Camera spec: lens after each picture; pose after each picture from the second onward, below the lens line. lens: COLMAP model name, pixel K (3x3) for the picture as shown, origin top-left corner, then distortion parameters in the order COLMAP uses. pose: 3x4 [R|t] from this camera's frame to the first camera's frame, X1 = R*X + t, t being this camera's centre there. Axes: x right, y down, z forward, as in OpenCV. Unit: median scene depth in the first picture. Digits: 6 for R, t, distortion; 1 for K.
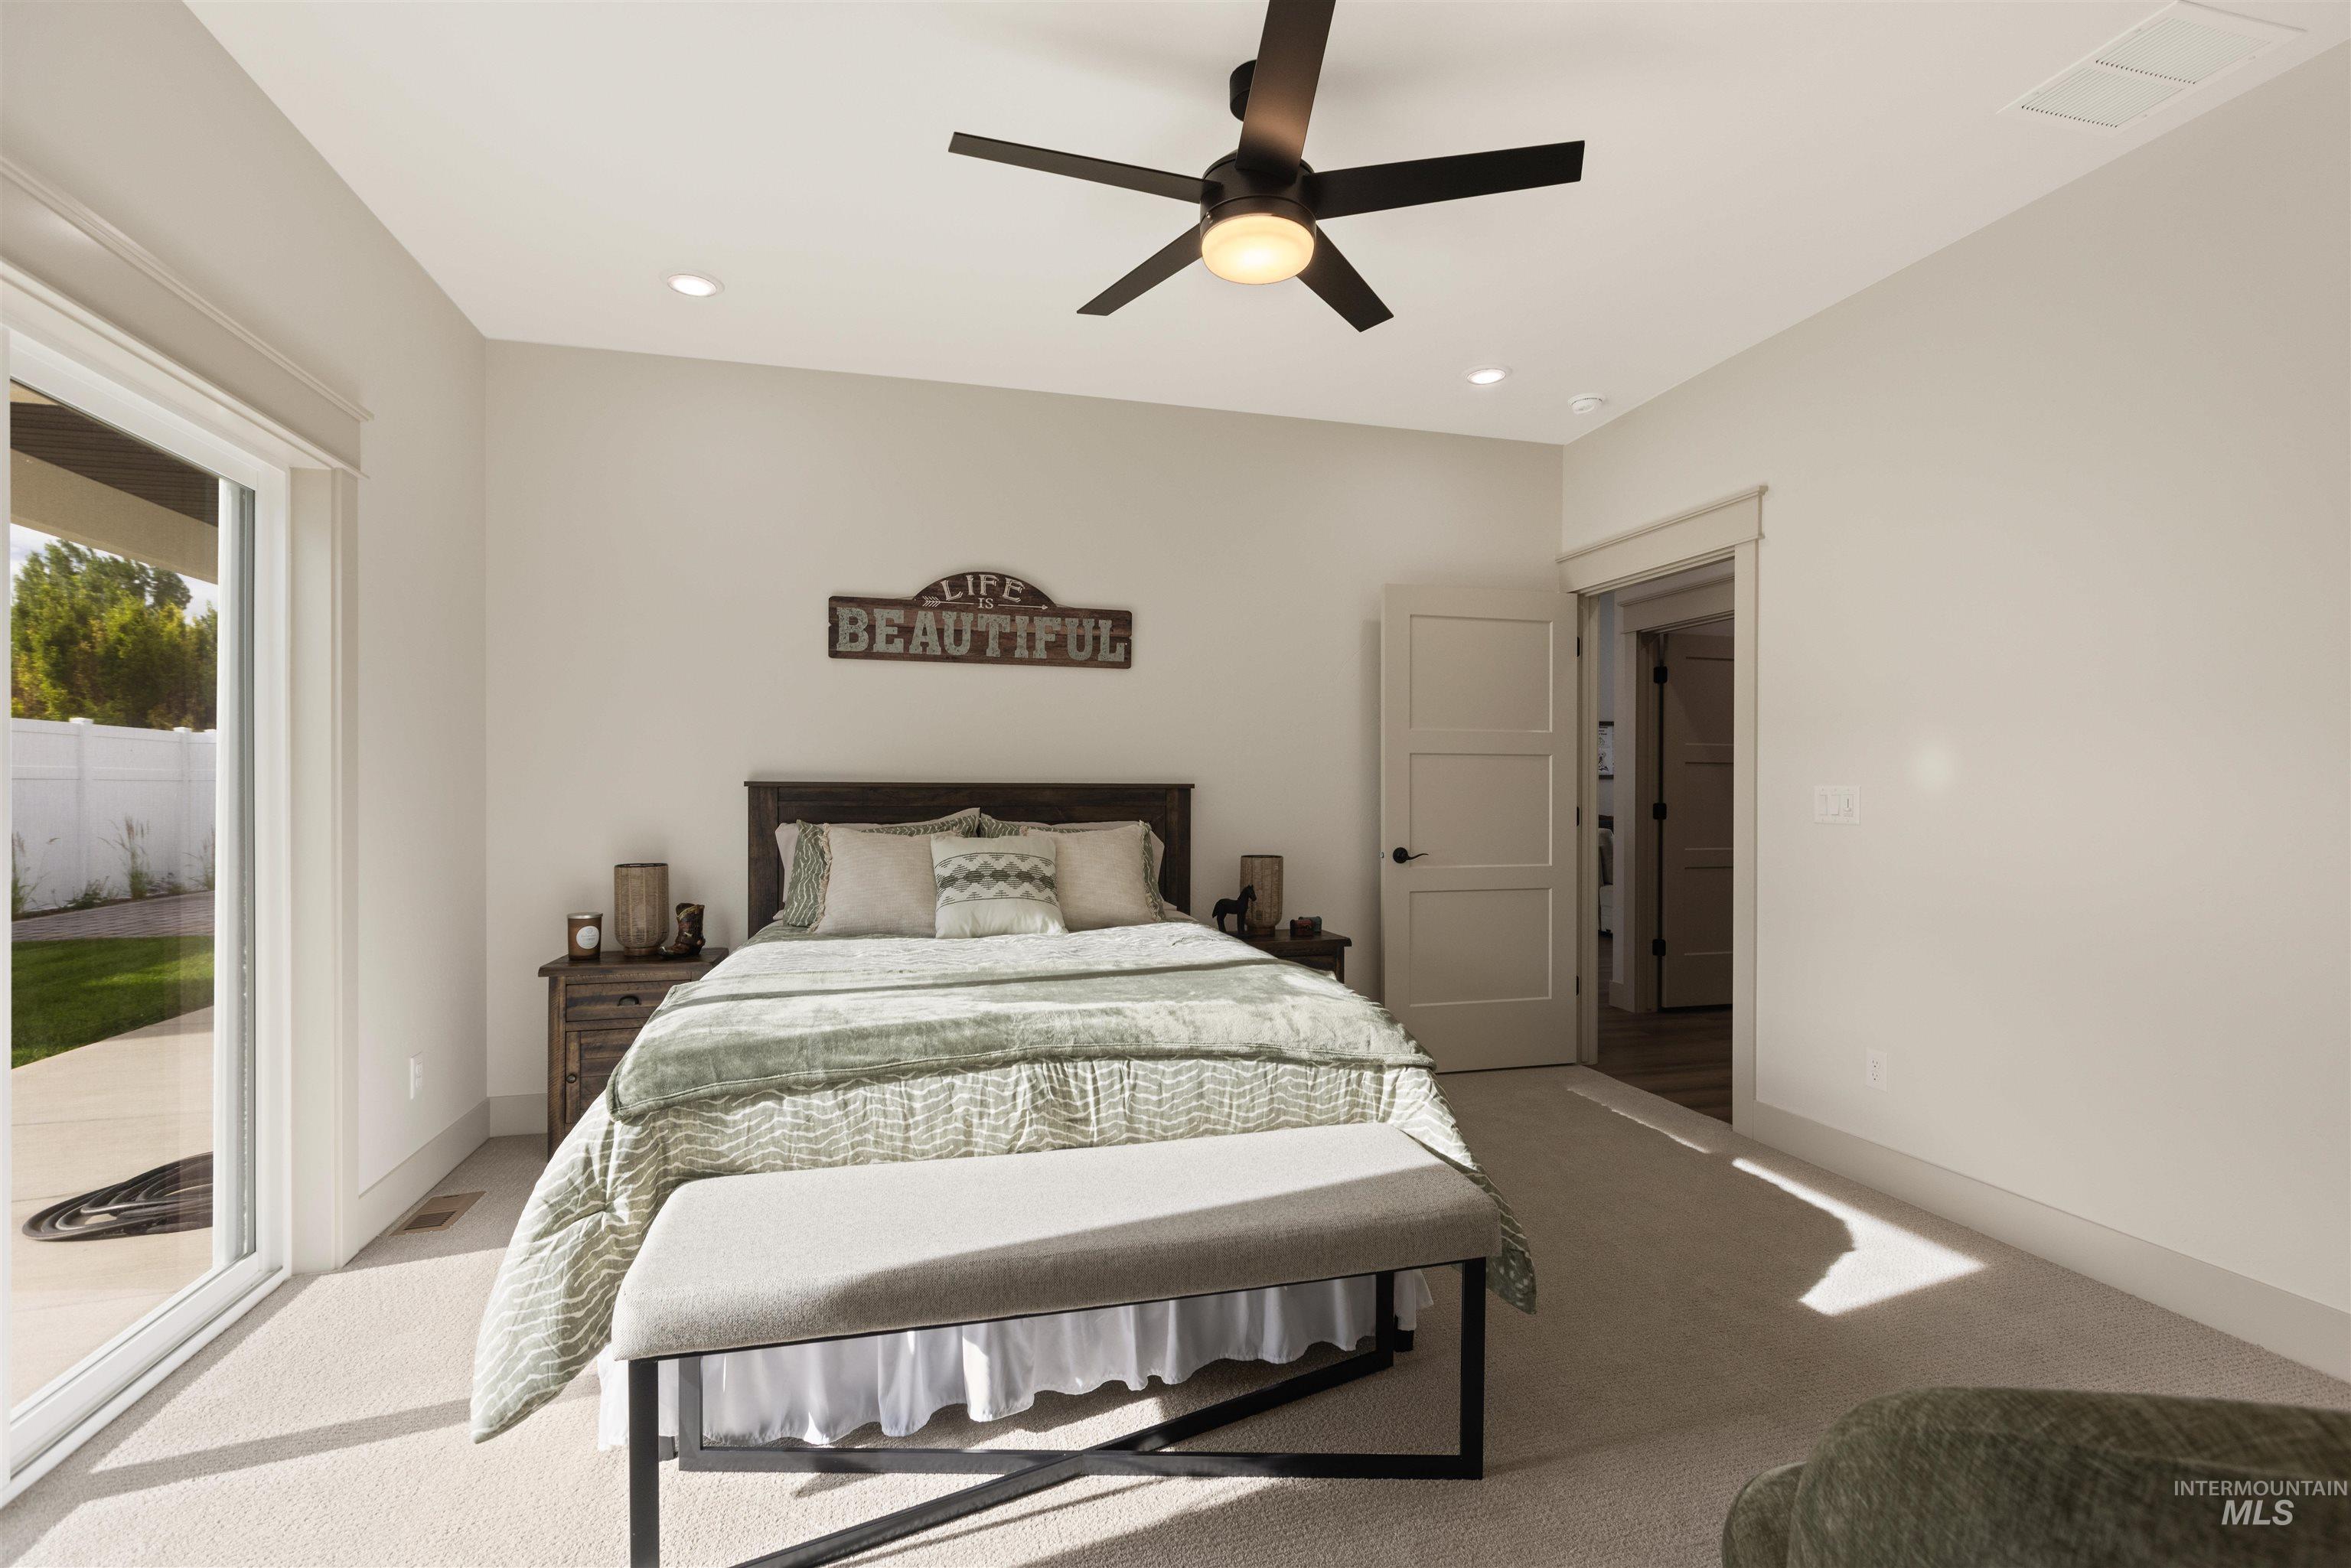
lens RADIAL K [[1049.7, 0, 1179.6], [0, 1049.7, 780.1], [0, 0, 1]] dist [-0.005122, 0.000393]
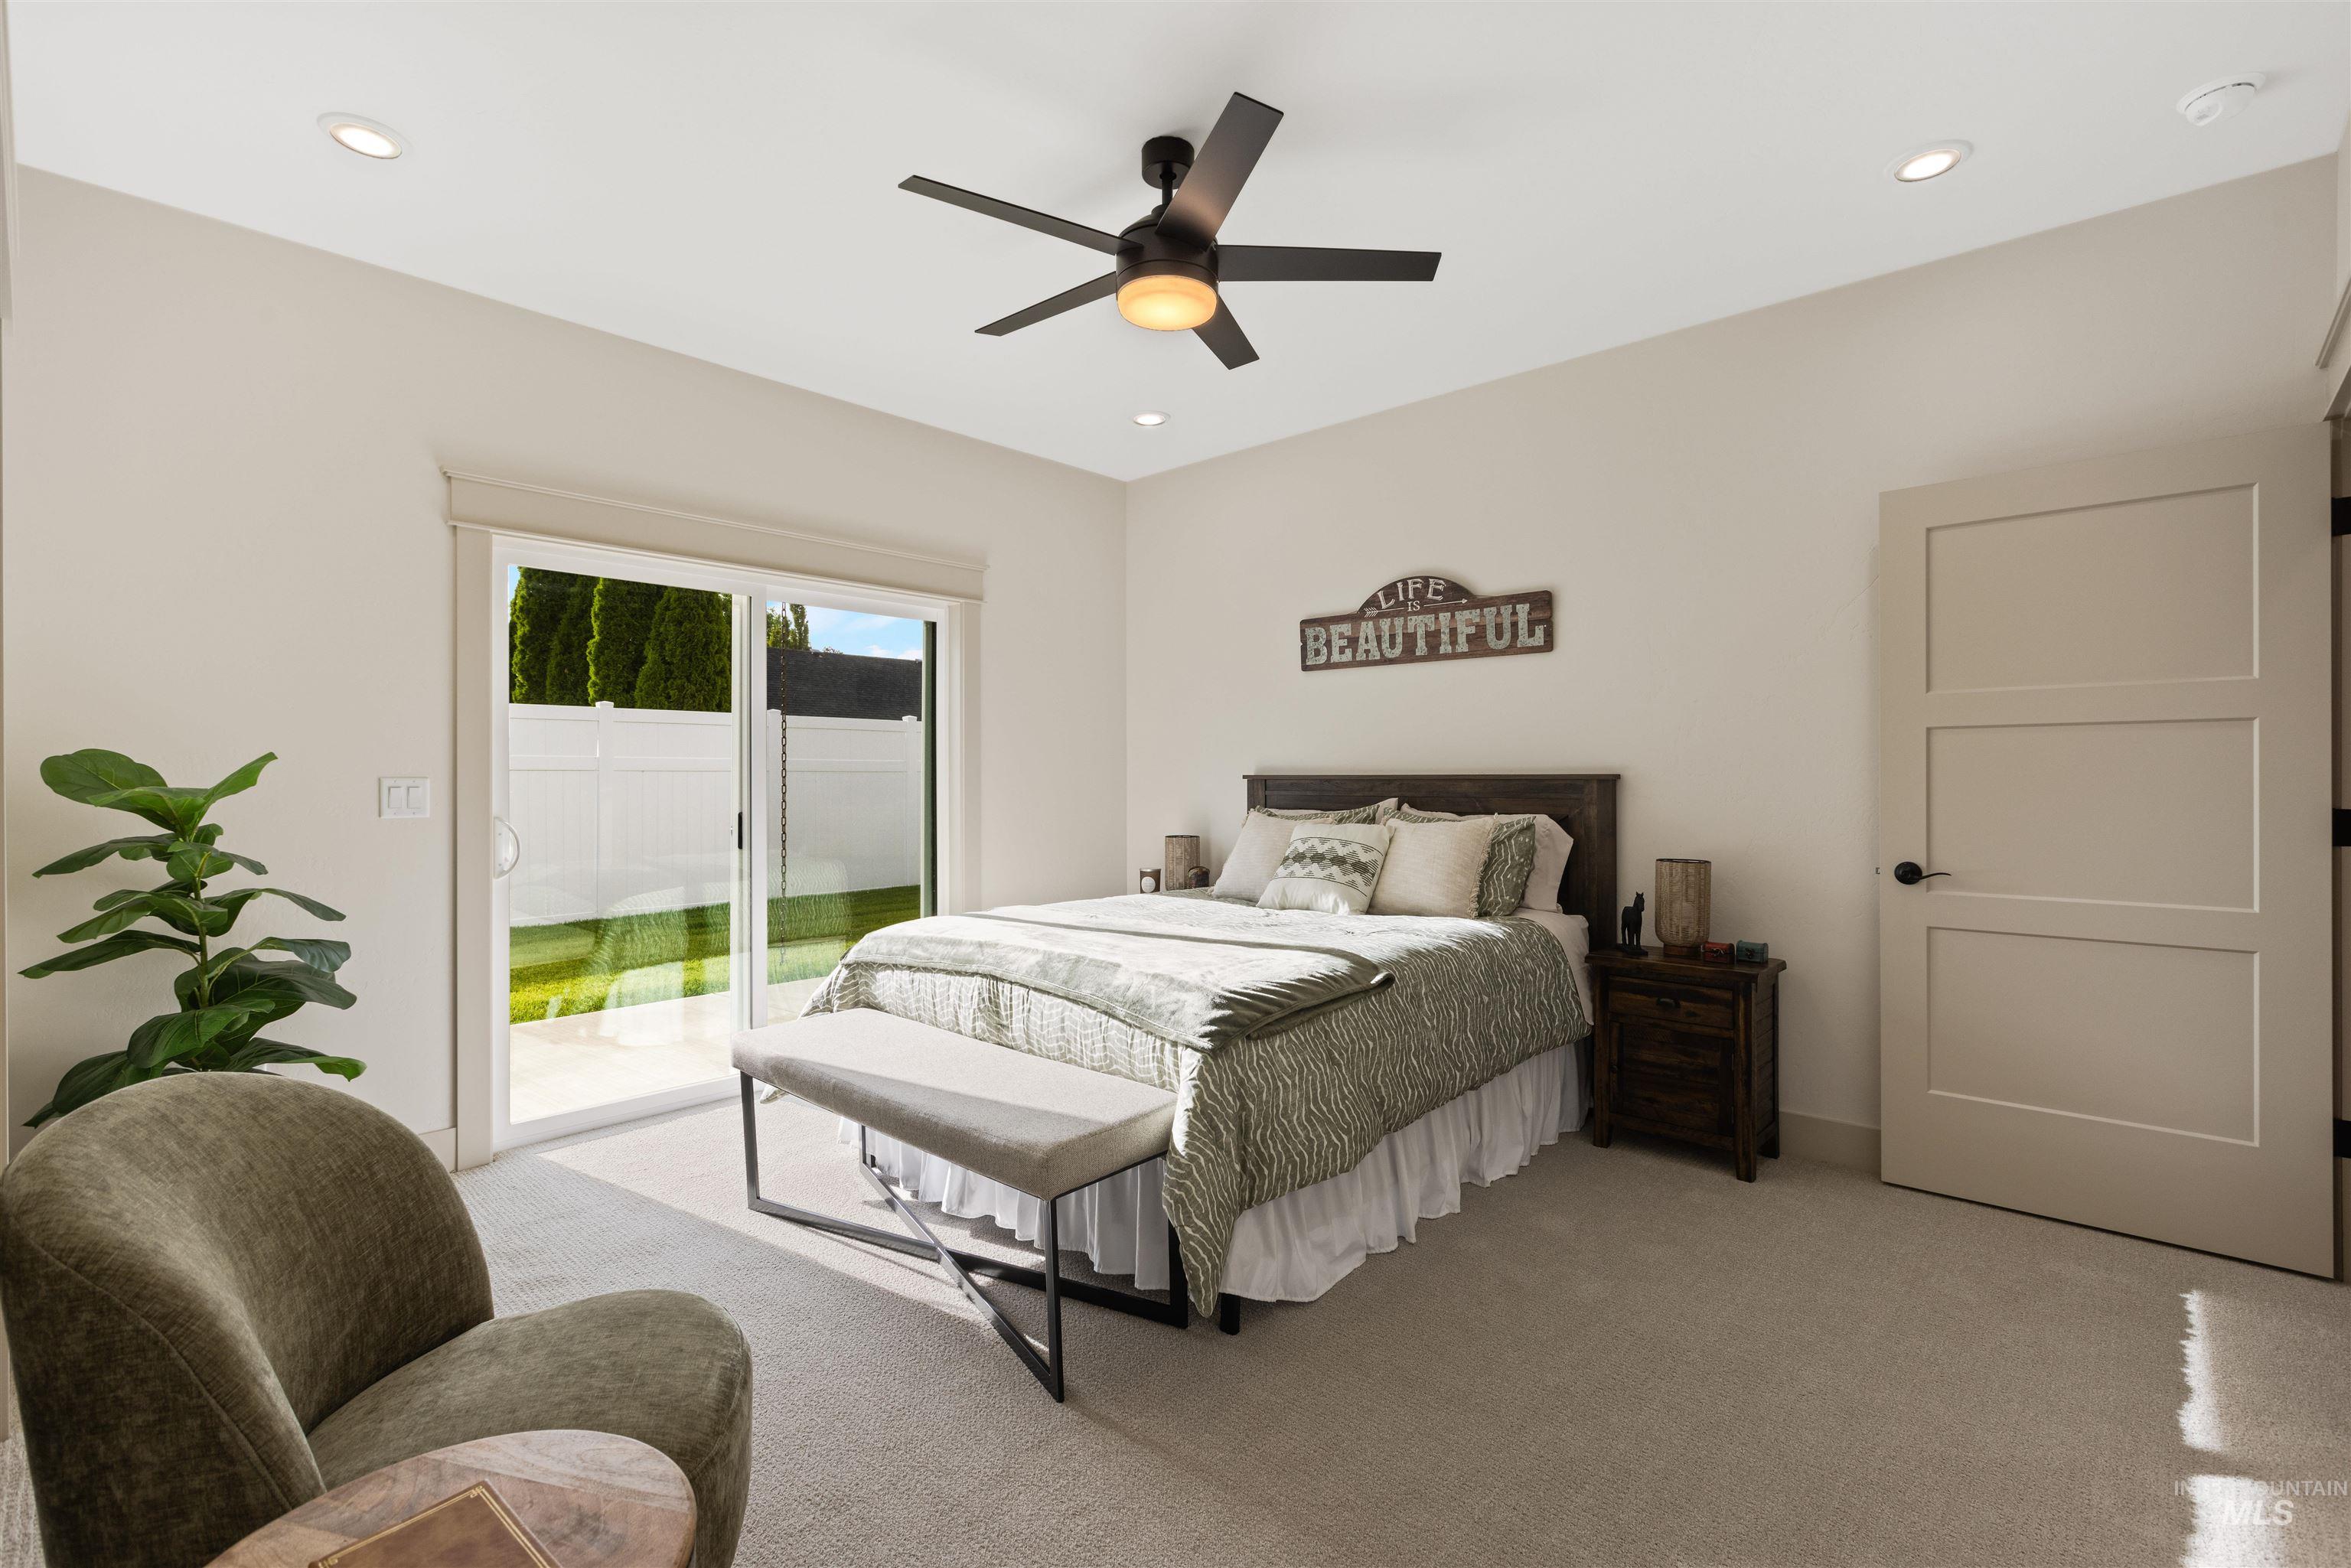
lens RADIAL K [[1042.8, 0, 1180.1], [0, 1042.8, 774.3], [0, 0, 1]] dist [0.000033, 0.000697]
pose [[0.545452, -0.006102, -0.838120, 0.579273], [0.010899, 0.999941, -0.000186, -0.000258], [0.838071, -0.009033, 0.545486, 0.225758]]
